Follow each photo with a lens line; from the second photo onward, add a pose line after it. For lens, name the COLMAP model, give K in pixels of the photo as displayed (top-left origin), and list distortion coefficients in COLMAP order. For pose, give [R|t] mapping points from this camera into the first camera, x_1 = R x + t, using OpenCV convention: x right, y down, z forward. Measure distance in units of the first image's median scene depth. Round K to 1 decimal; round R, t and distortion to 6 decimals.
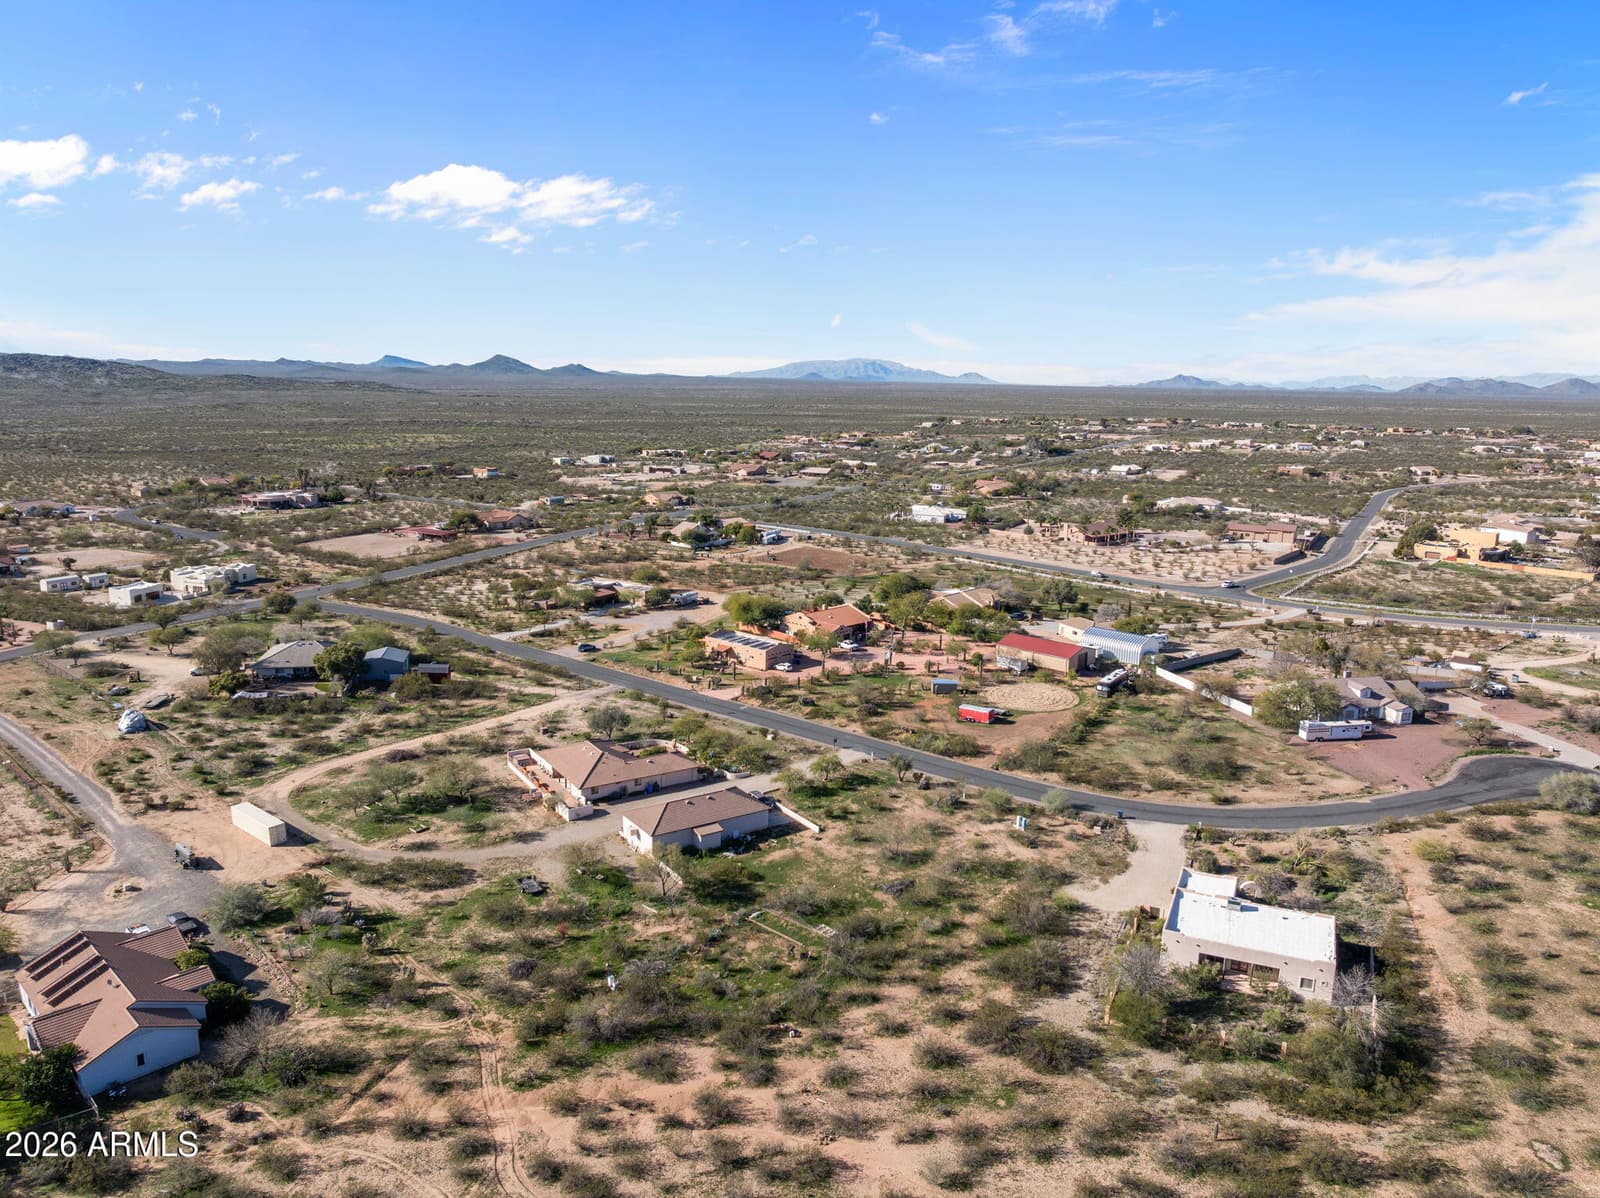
lens RADIAL K [[1125.9, 0, 800.2], [0, 1125.9, 598.8], [0, 0, 1]] dist [-0.032137, -0.007159]
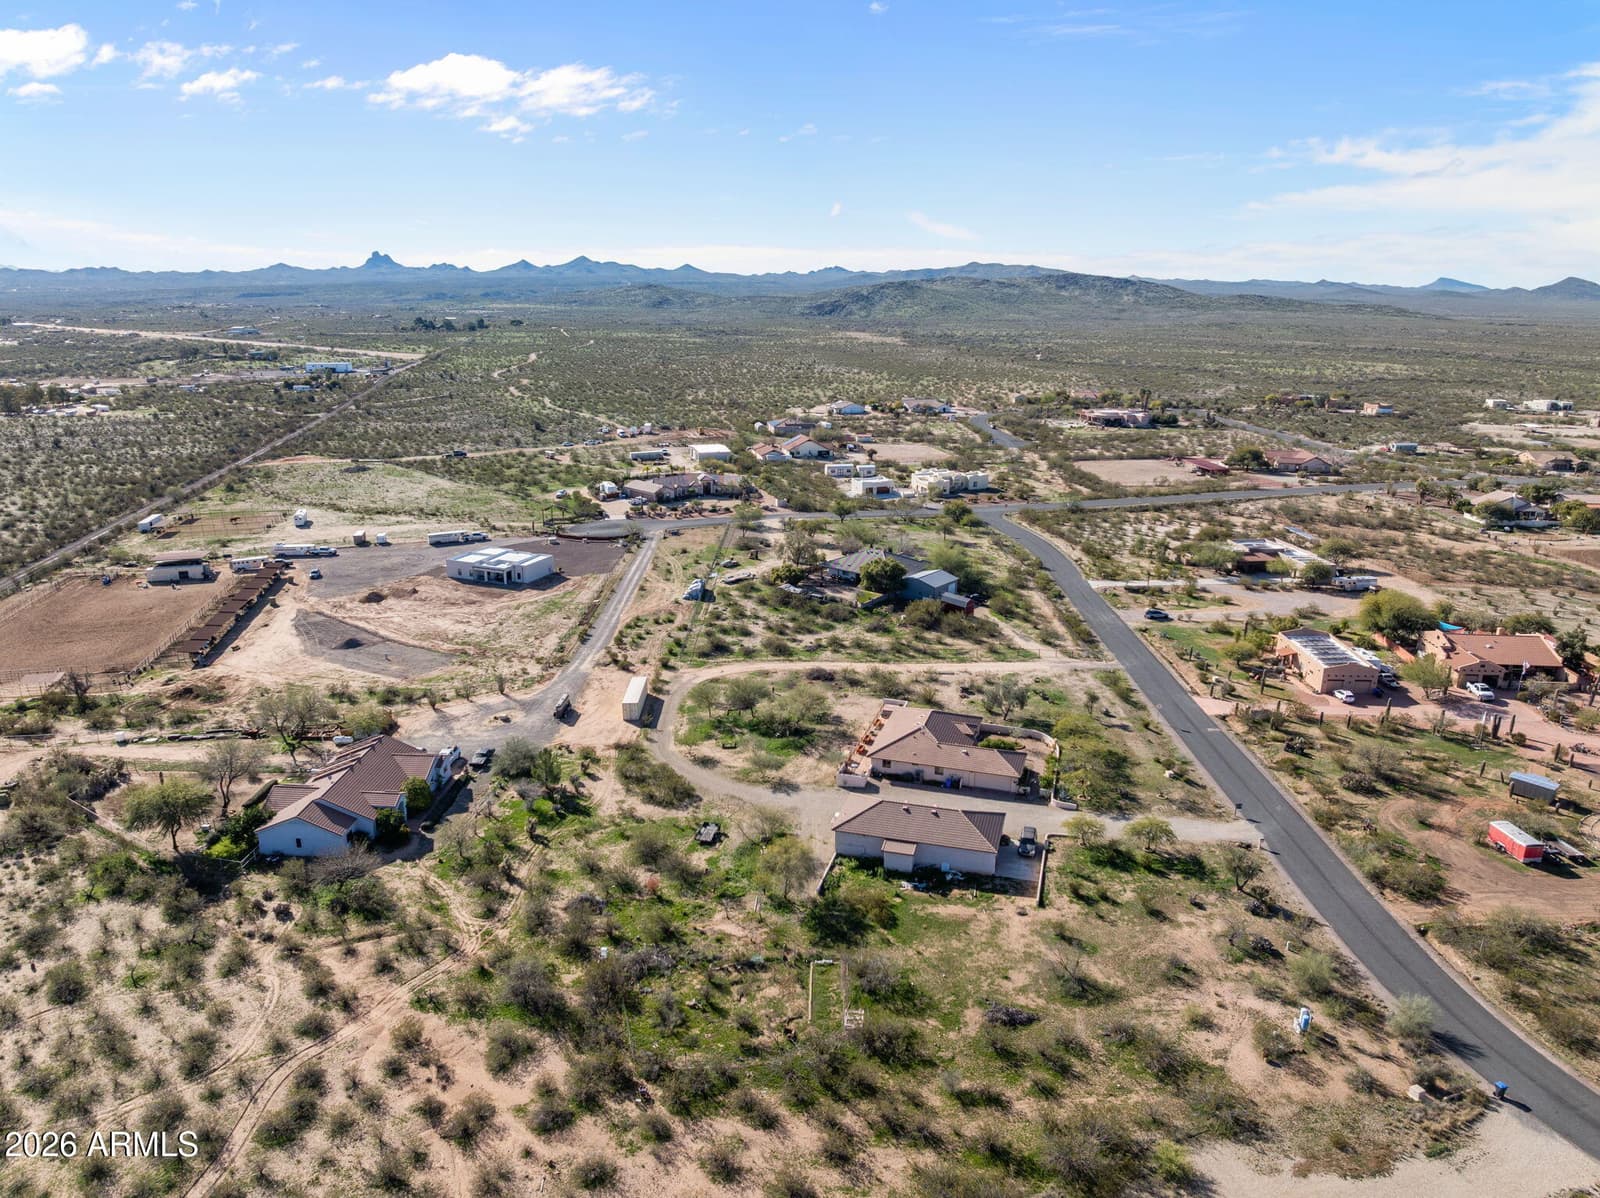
lens RADIAL K [[1125.9, 0, 798.2], [0, 1125.9, 599.8], [0, 0, 1]] dist [-0.032137, -0.007159]
pose [[0.652719, 0.200416, -0.730611, 0.489196], [-0.150607, 0.979453, 0.134126, -0.079908], [0.742480, 0.022489, 0.669491, 0.441593]]
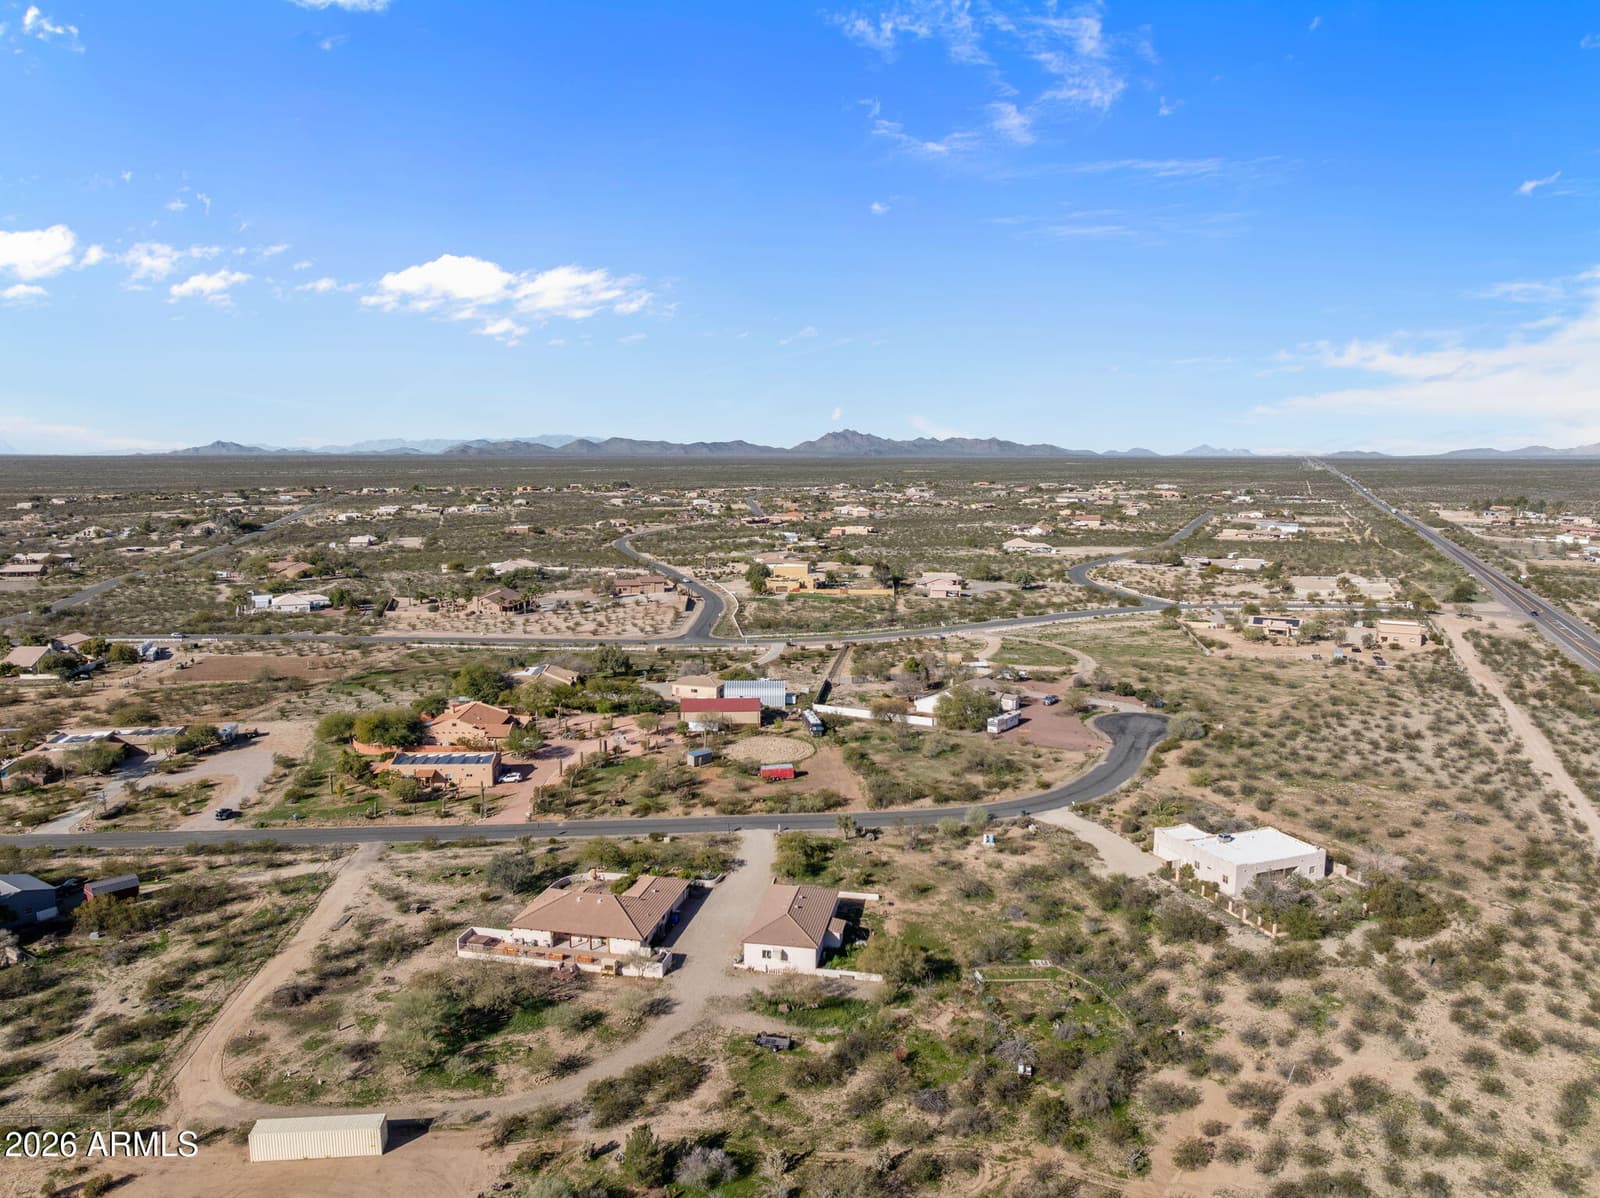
lens RADIAL K [[1125.9, 0, 806.2], [0, 1125.9, 595.6], [0, 0, 1]] dist [-0.032137, -0.007159]
pose [[0.688518, -0.103339, 0.717819, -0.862156], [0.145344, 0.989377, 0.003022, -0.092324], [-0.710505, 0.102250, 0.696224, 0.358839]]
